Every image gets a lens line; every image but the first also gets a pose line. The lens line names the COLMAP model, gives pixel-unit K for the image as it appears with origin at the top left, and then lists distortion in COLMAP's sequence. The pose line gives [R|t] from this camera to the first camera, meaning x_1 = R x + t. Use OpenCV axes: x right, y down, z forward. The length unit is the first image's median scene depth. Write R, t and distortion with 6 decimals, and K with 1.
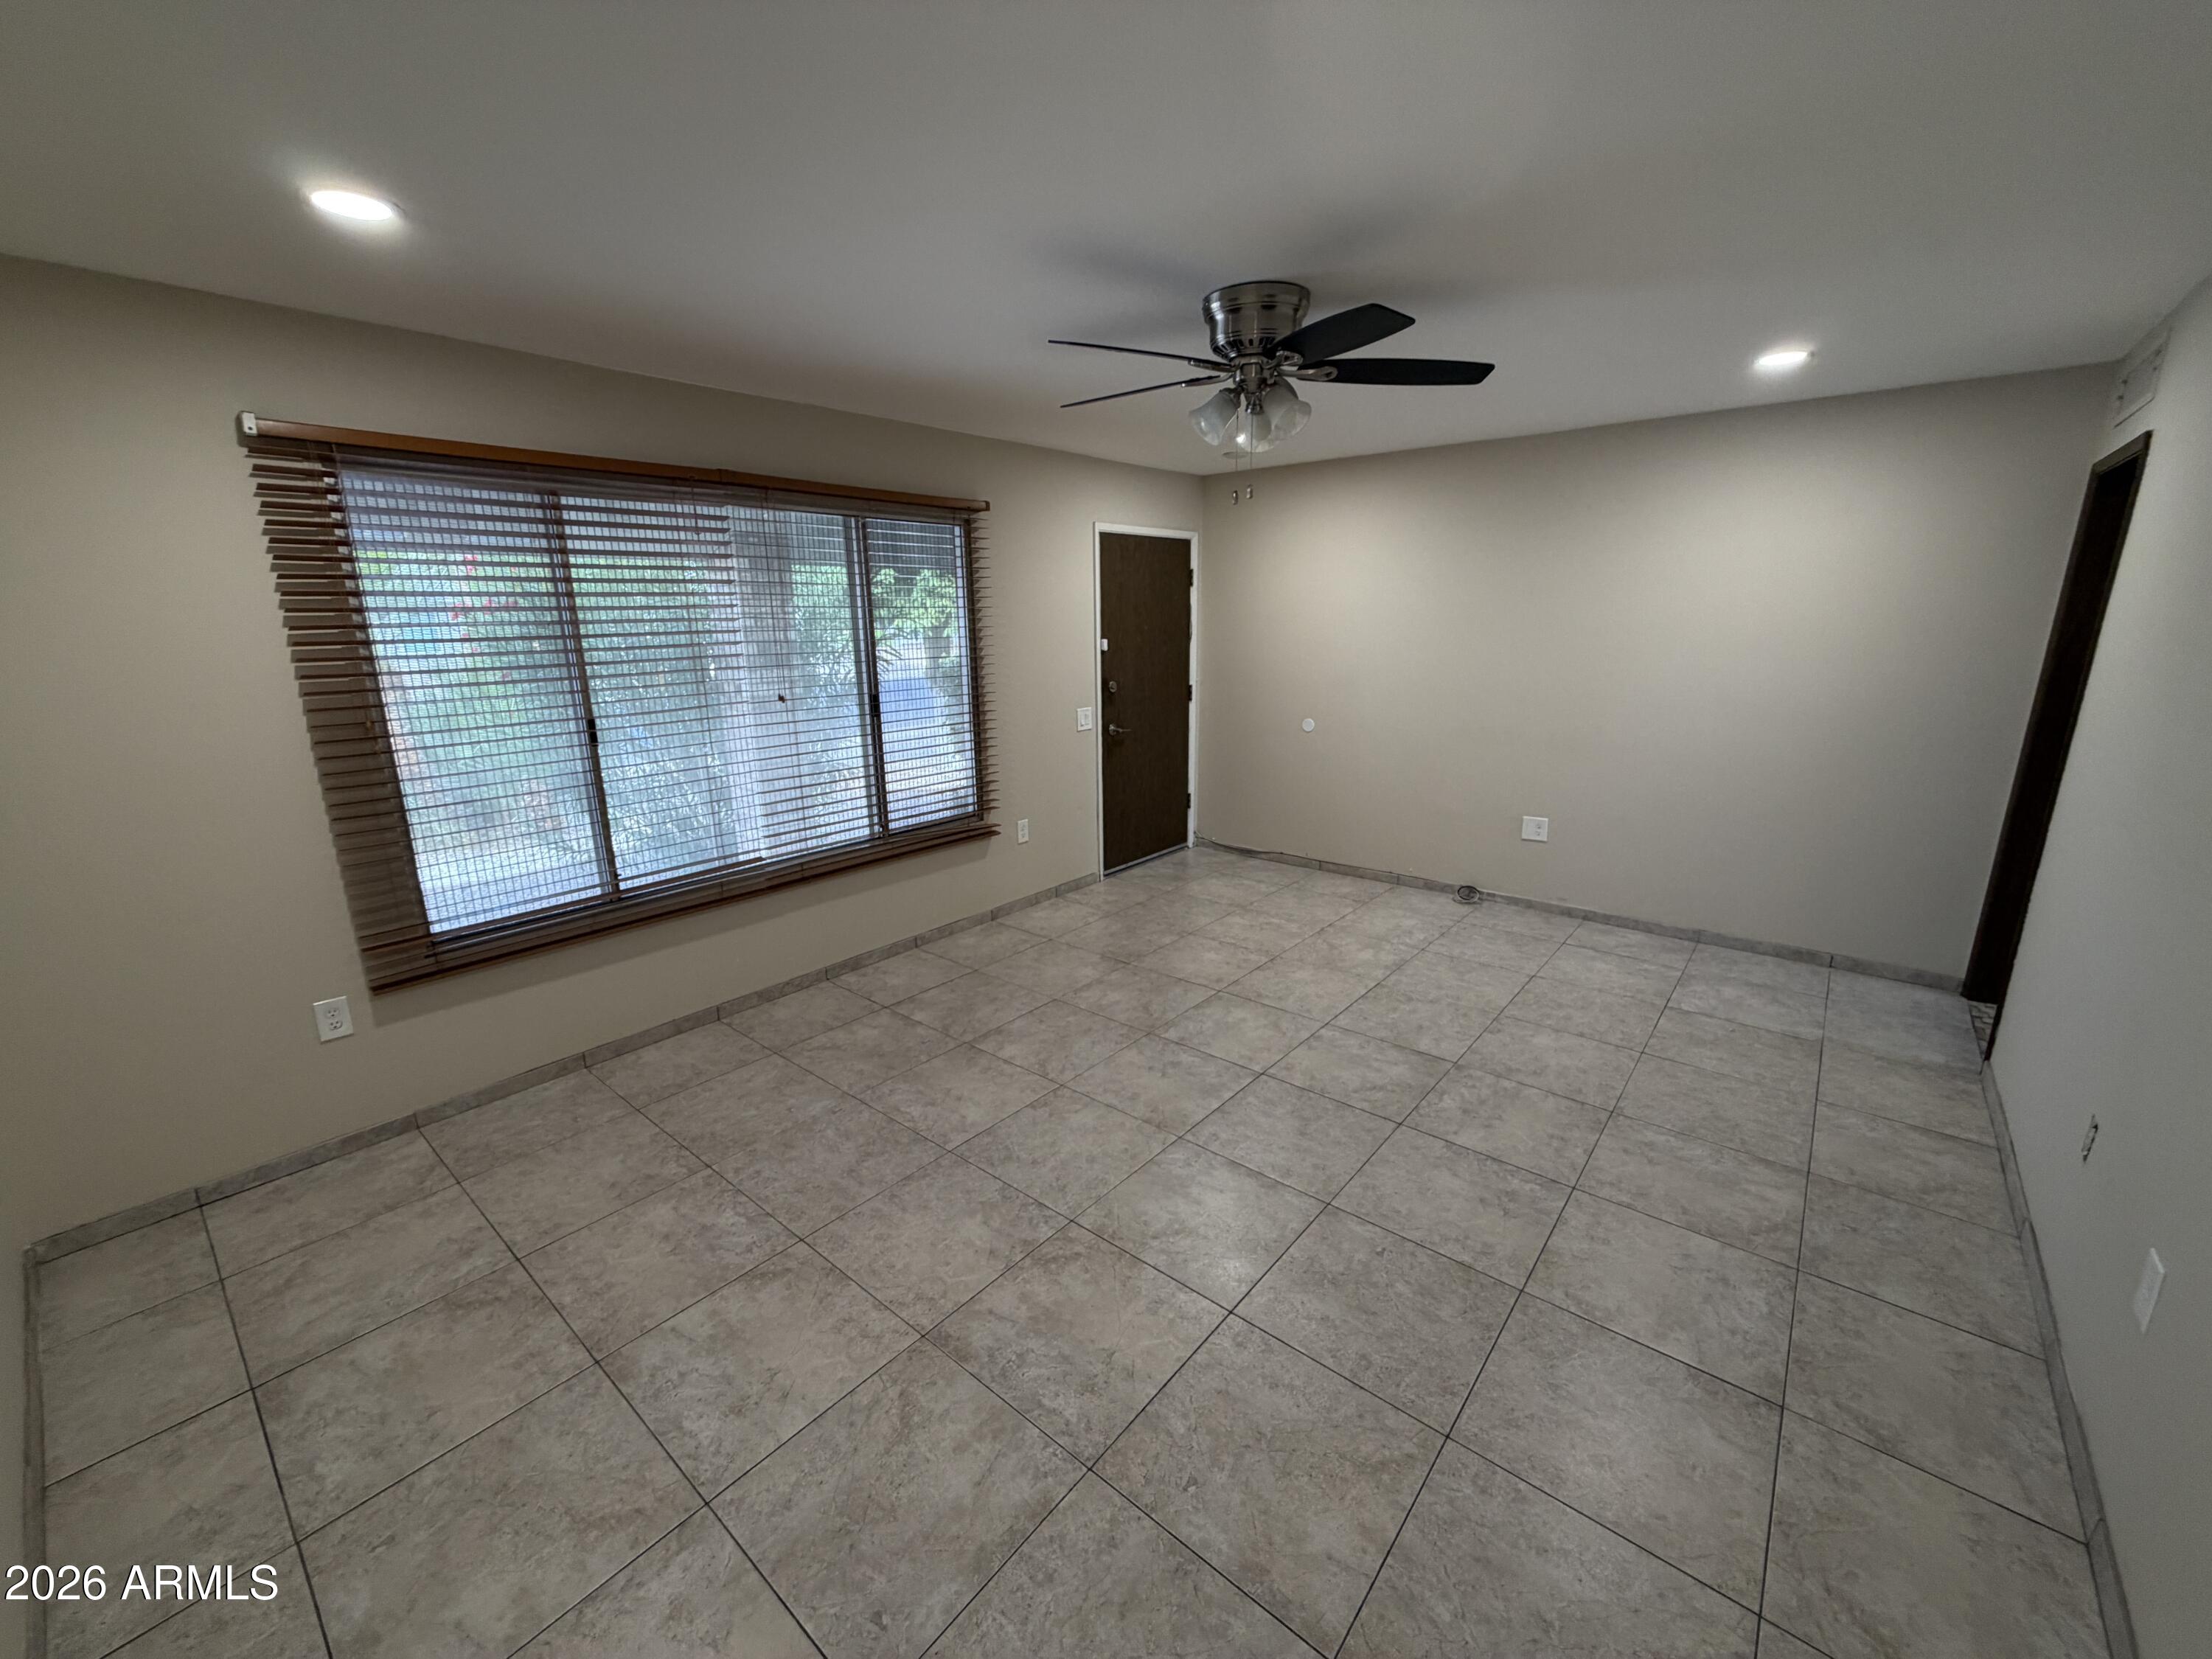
lens RADIAL K [[880.0, 0, 1105.7], [0, 880.0, 831.9], [0, 0, 1]] dist [-0.001204, 0.000718]
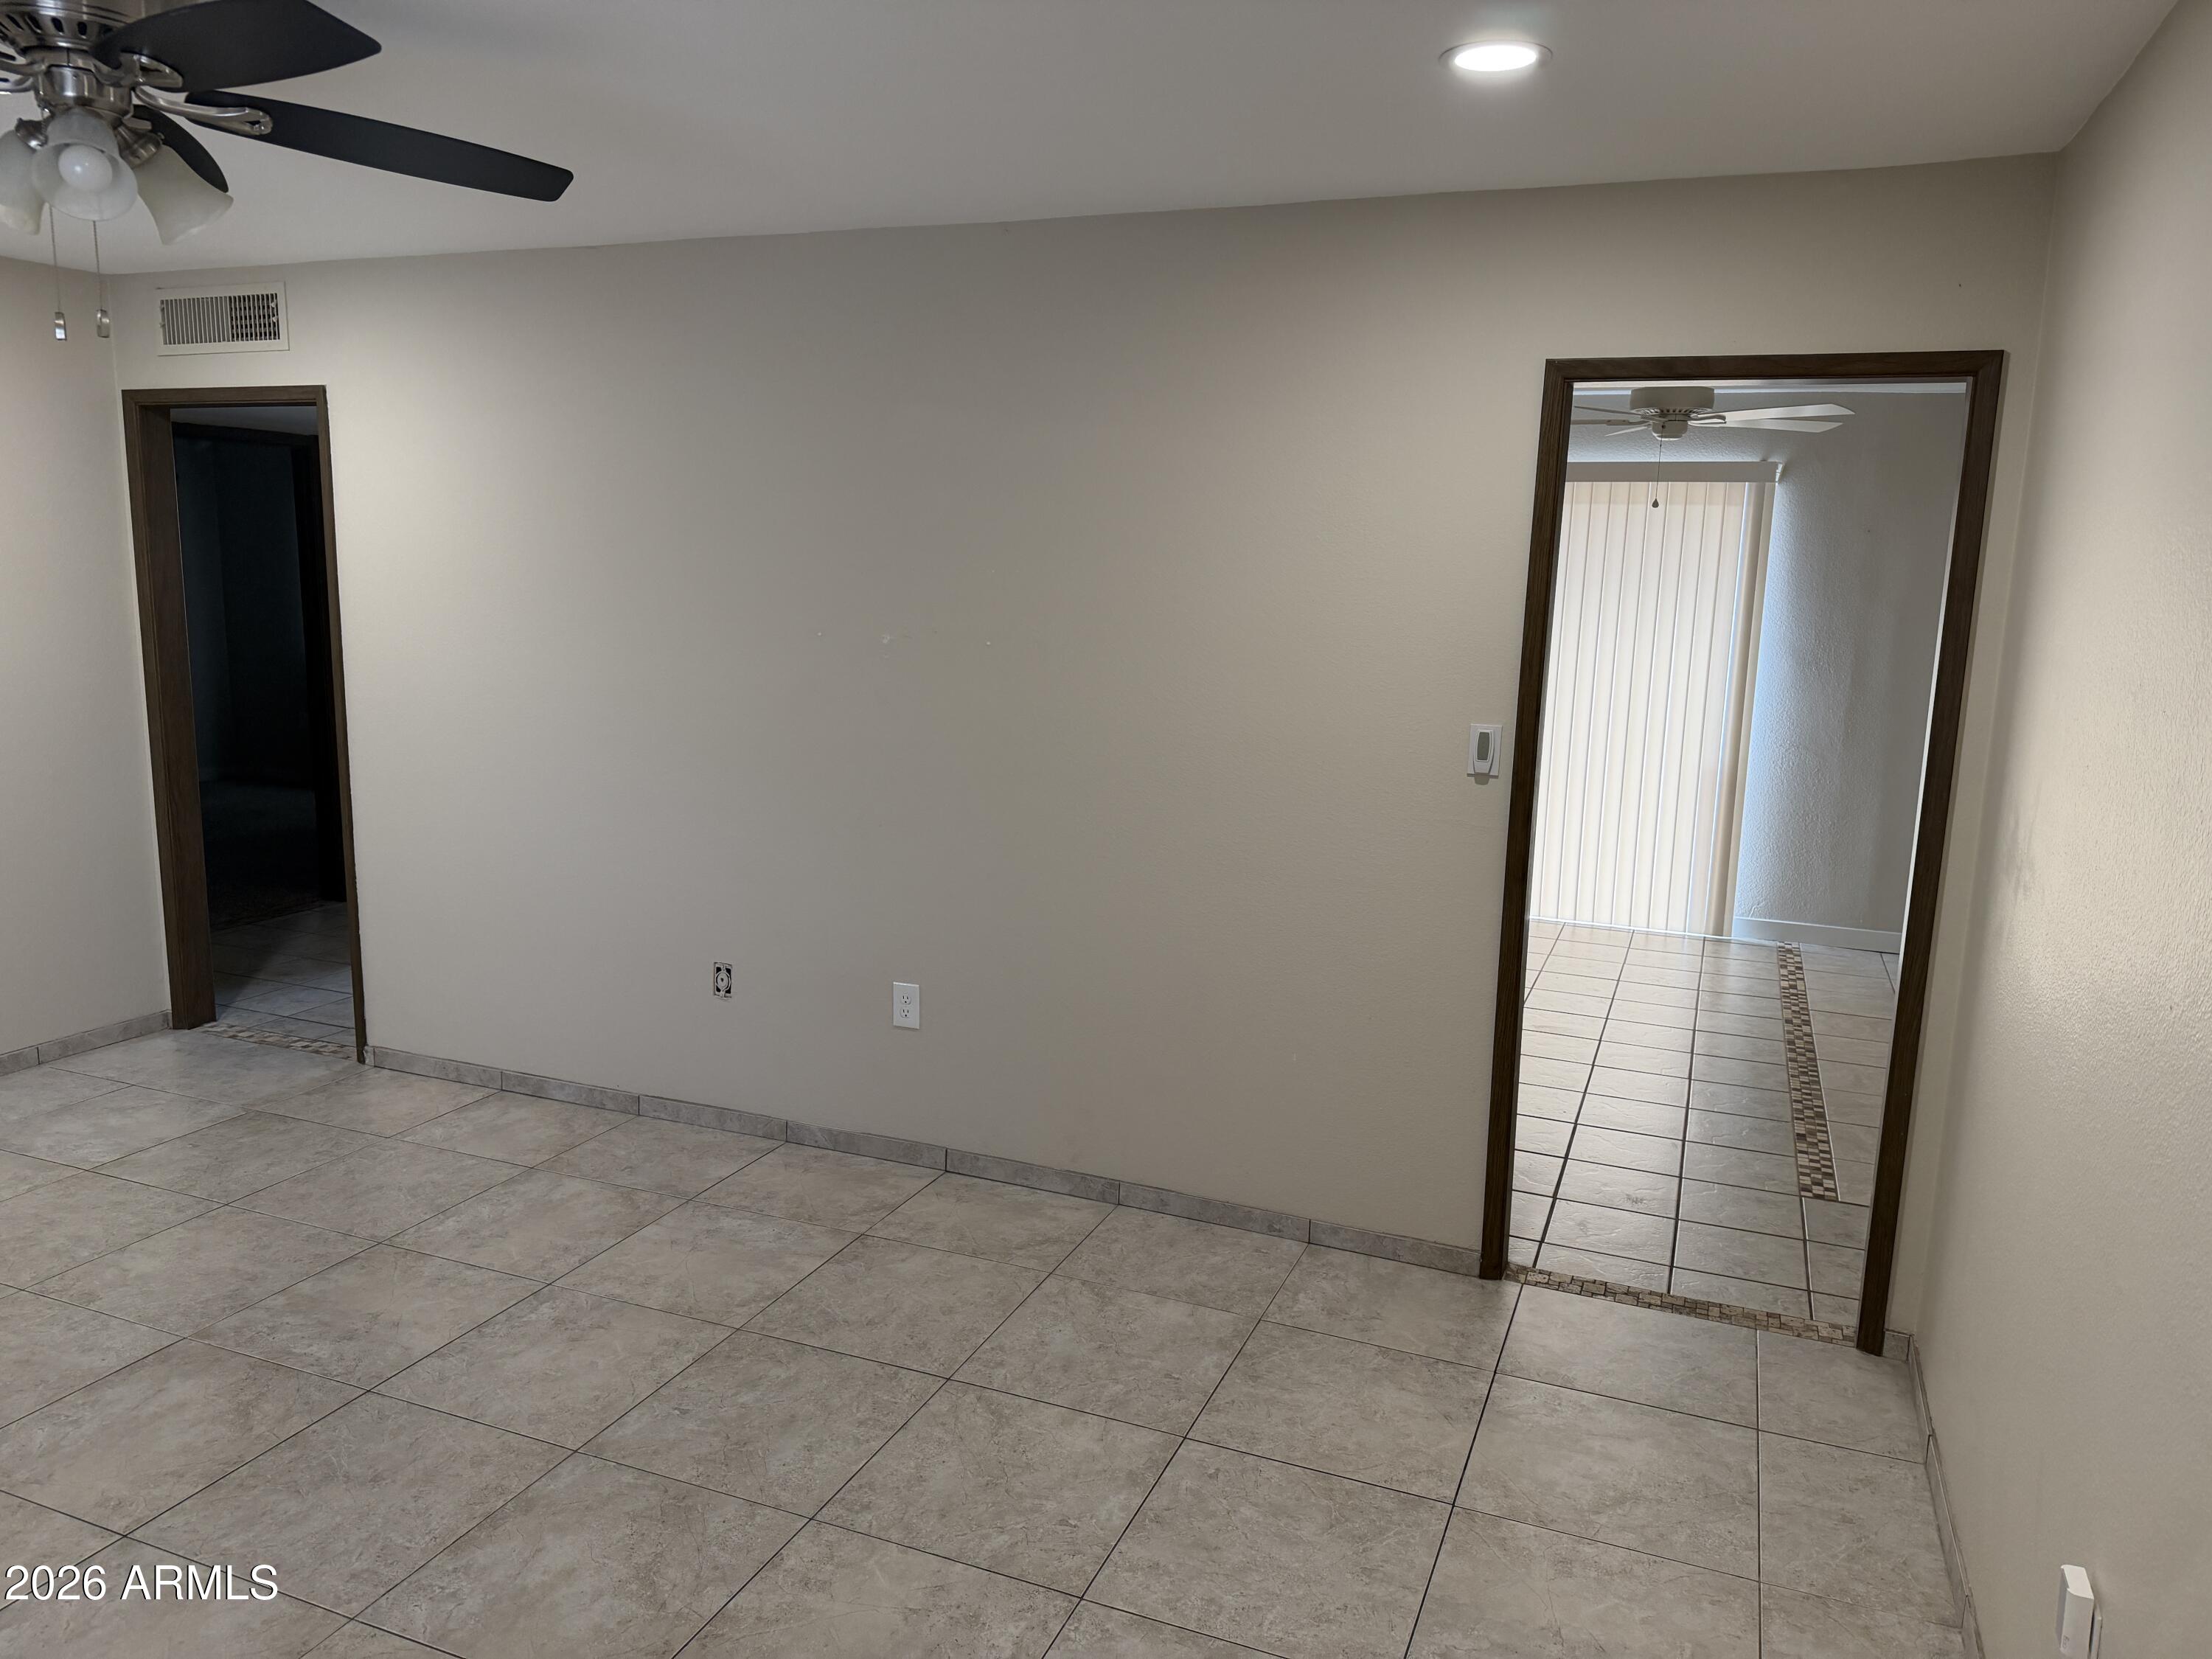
lens RADIAL K [[1557.6, 0, 1122.1], [0, 1557.6, 797.0], [0, 0, 1]] dist [0.027051, -0.042967]
pose [[-0.313046, -0.145453, 0.938534, -0.720160], [0.212972, 0.952285, 0.218621, -0.169830], [-0.925551, 0.268320, -0.267132, 0.639499]]
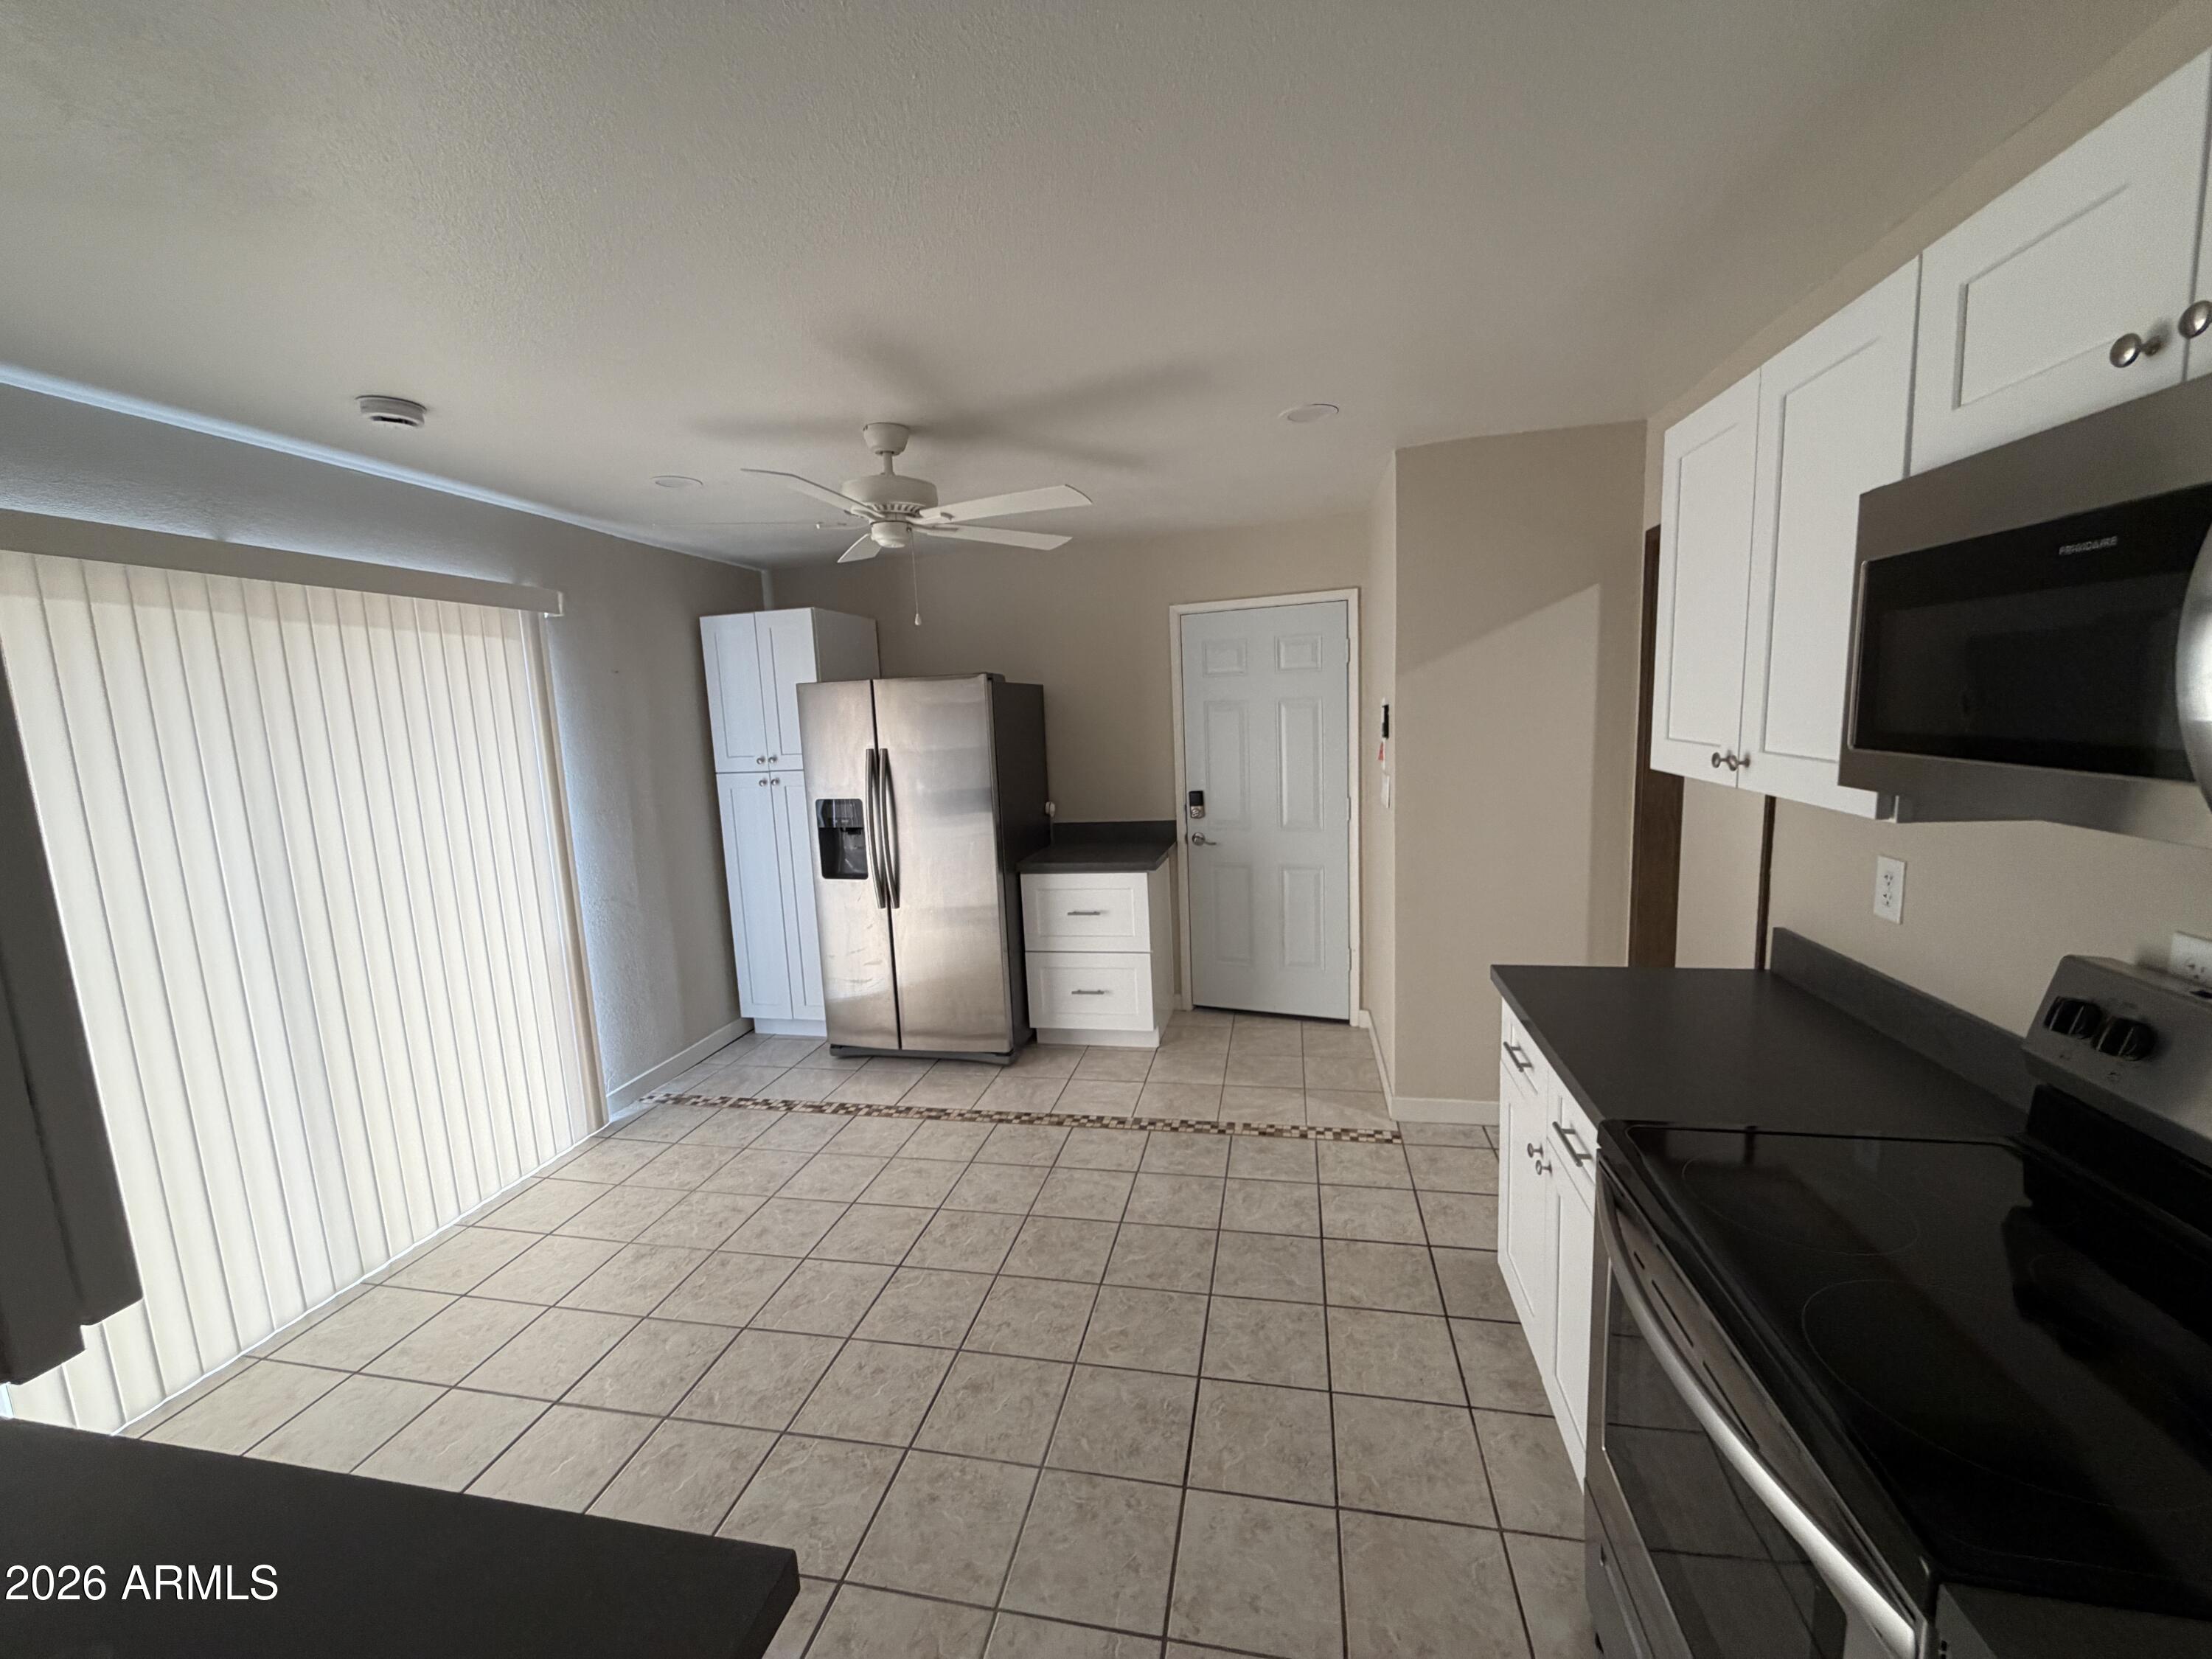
lens RADIAL K [[880.0, 0, 1103.3], [0, 880.0, 833.9], [0, 0, 1]] dist [-0.001204, 0.000718]
pose [[-0.881344, 0.109423, -0.459630, 1.059086], [-0.069472, 0.932226, 0.355146, -0.089361], [0.467340, 0.344937, -0.814009, 0.365103]]
